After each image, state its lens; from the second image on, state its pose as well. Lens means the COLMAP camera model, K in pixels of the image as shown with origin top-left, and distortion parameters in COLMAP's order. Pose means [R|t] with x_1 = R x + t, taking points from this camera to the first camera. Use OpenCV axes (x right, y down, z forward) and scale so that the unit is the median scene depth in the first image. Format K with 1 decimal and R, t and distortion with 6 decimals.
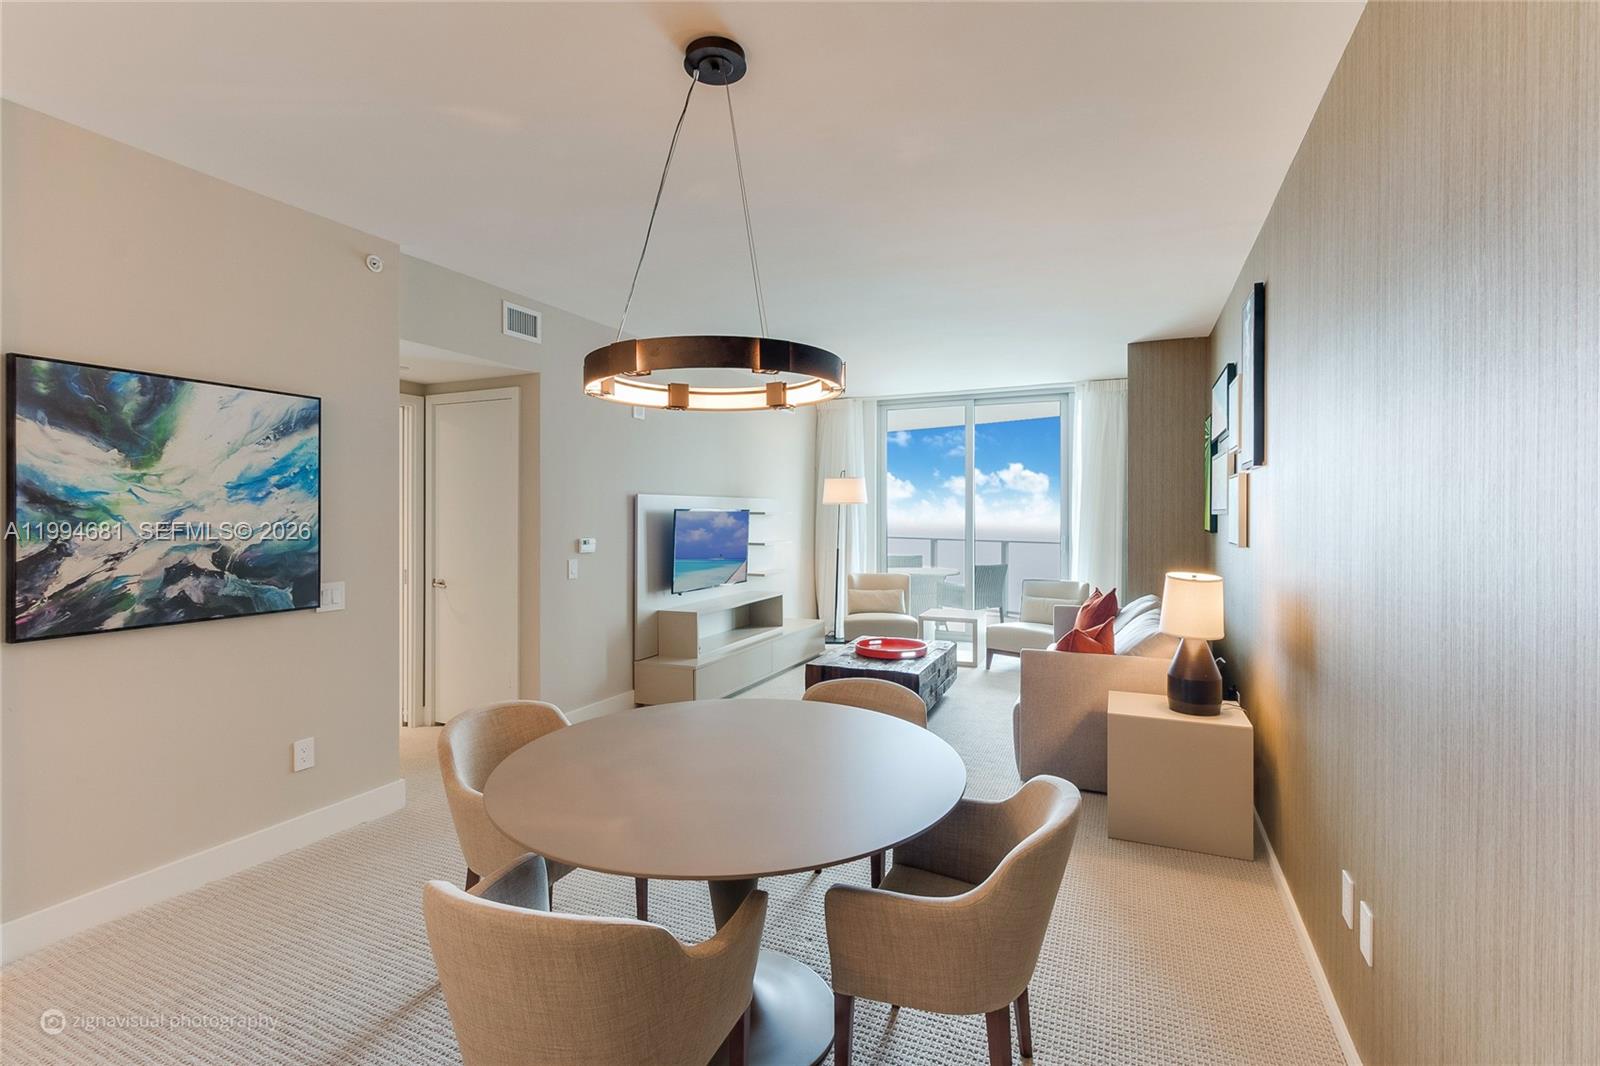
lens RADIAL K [[728.2, 0, 797.1], [0, 728.2, 514.9], [0, 0, 1]] dist [0.000103, 0.000176]
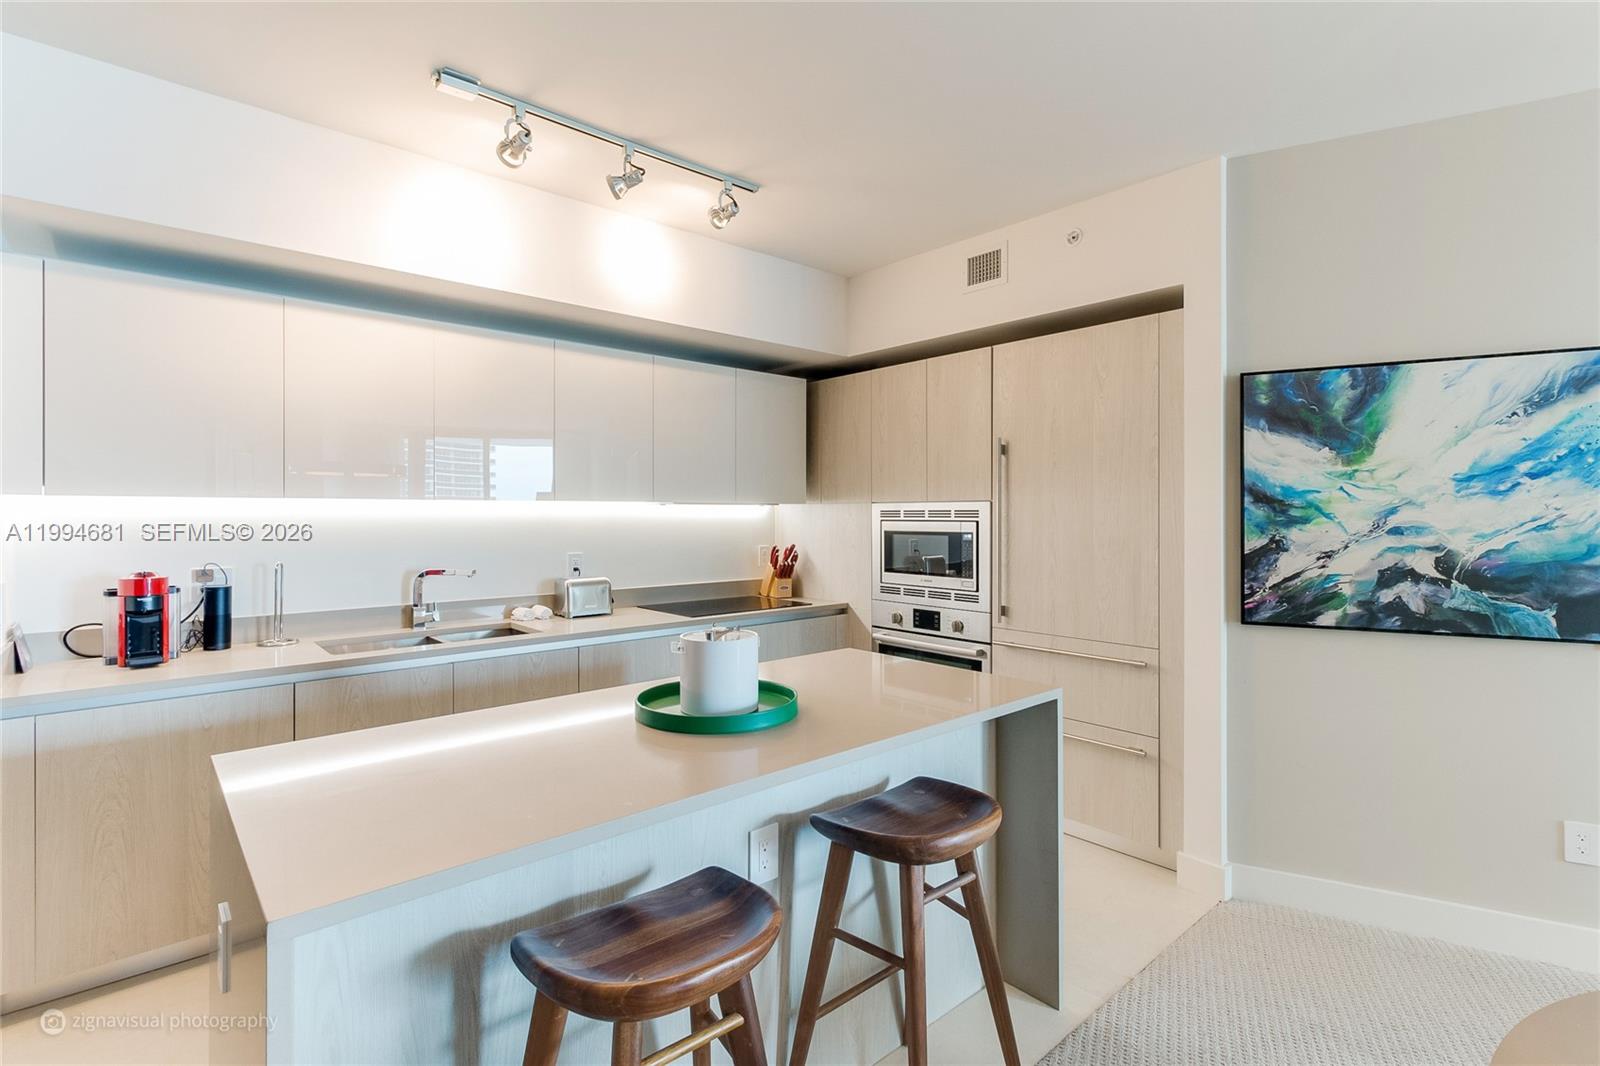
lens RADIAL K [[741.0, 0, 801.5], [0, 741.0, 514.8], [0, 0, 1]] dist [0.001354, 0.000173]
pose [[-0.036671, -0.000291, -0.999327, 0.095603], [0.000234, 1.000000, -0.000300, 0.002267], [0.999327, -0.000245, -0.036671, 0.264862]]
